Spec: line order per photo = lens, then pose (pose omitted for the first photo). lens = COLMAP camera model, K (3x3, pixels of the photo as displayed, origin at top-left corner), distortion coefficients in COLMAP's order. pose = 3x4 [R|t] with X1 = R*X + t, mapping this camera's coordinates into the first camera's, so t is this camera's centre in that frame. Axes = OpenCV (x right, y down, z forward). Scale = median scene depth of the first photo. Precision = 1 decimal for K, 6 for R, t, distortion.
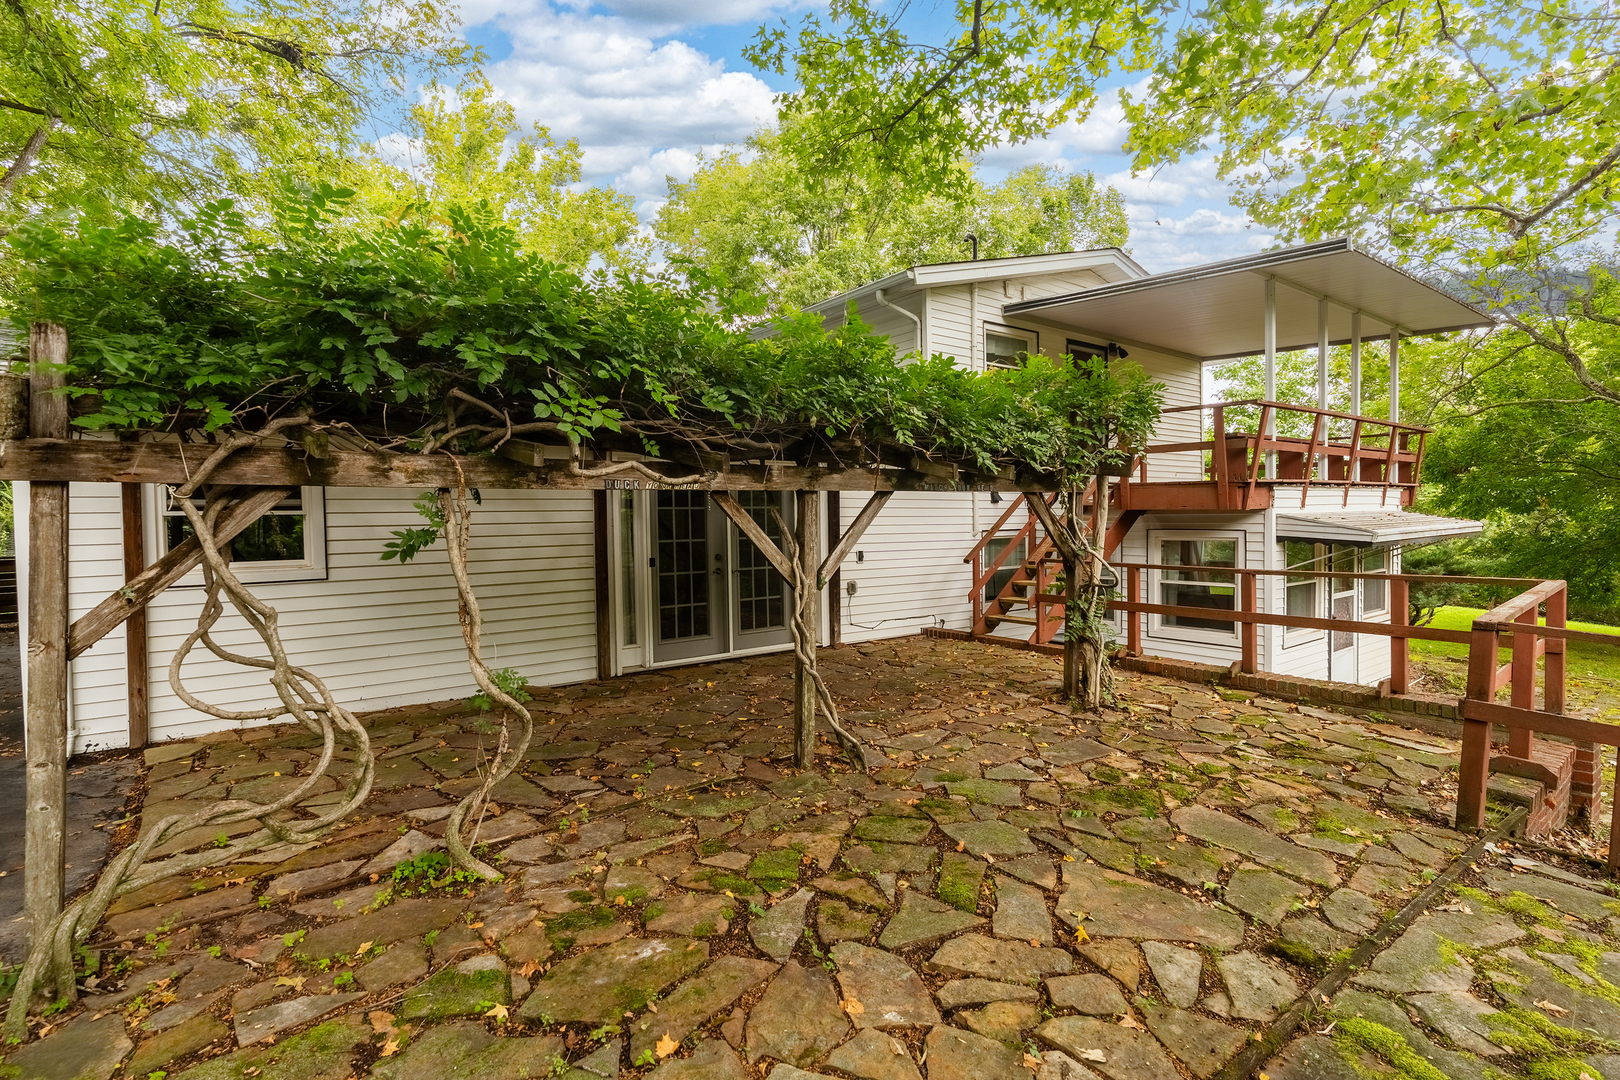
lens RADIAL K [[779.5, 0, 823.5], [0, 779.5, 535.6], [0, 0, 1]] dist [-0.009431, 0.000703]
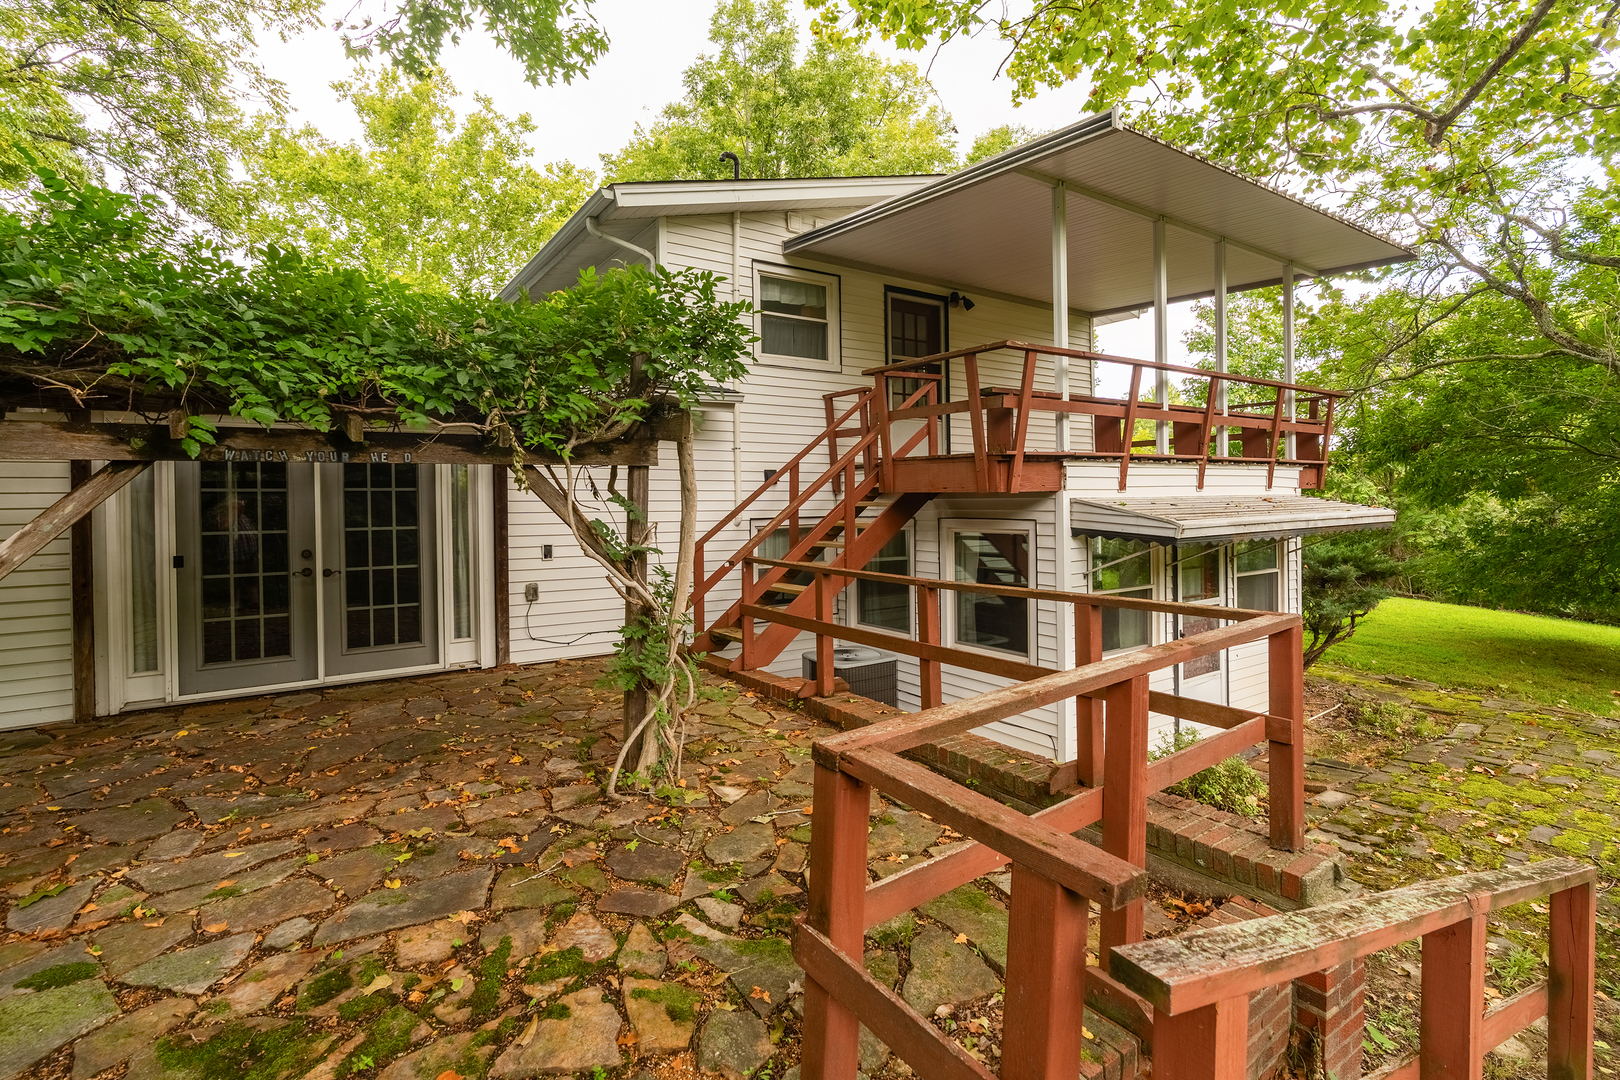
lens RADIAL K [[779.5, 0, 816.5], [0, 779.5, 500.6], [0, 0, 1]] dist [-0.009431, 0.000703]
pose [[0.998948, 0.002258, -0.045810, 0.394367], [-0.003326, 0.999724, -0.023255, -0.008452], [0.045745, 0.023383, 0.998679, 0.255373]]
